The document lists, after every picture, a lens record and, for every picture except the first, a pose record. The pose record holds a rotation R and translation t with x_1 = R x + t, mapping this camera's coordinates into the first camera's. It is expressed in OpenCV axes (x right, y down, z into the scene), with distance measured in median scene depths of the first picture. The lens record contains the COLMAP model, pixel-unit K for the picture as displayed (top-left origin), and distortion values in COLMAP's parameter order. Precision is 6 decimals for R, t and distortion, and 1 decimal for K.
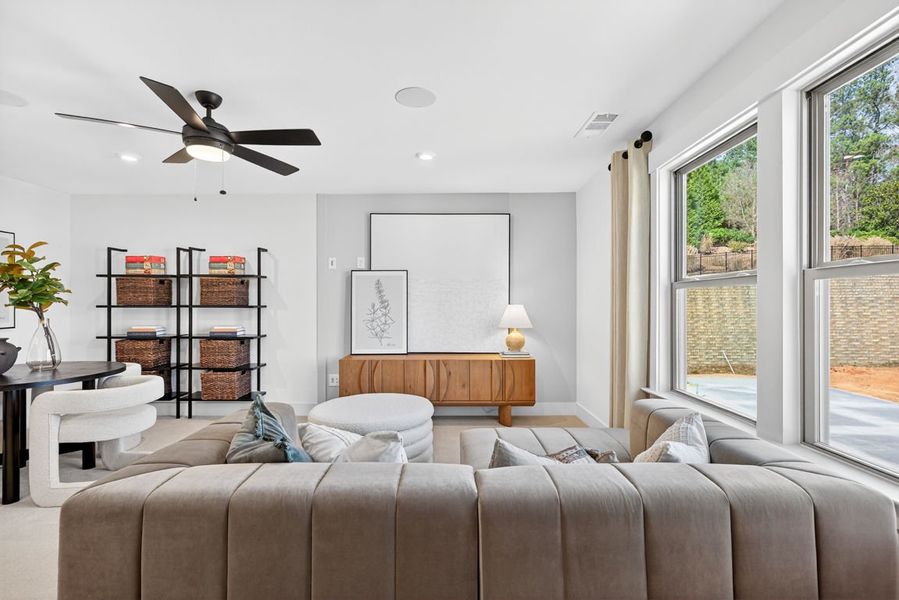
lens RADIAL K [[379.8, 0, 446.1], [0, 379.8, 304.1], [0, 0, 1]] dist [-0.000088, -0.000055]
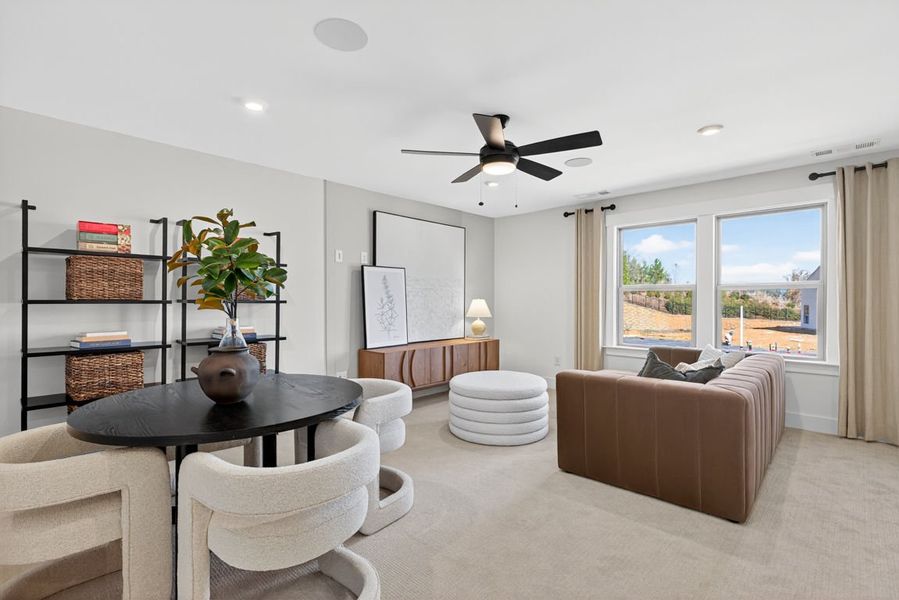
lens RADIAL K [[384.4, 0, 451.3], [0, 384.4, 292.0], [0, 0, 1]] dist [0.001175, 0.000208]
pose [[0.707930, 0.013873, 0.706146, -0.806438], [0.000077, 0.999806, -0.019719, 0.002177], [-0.706283, 0.014014, 0.707791, 0.120089]]
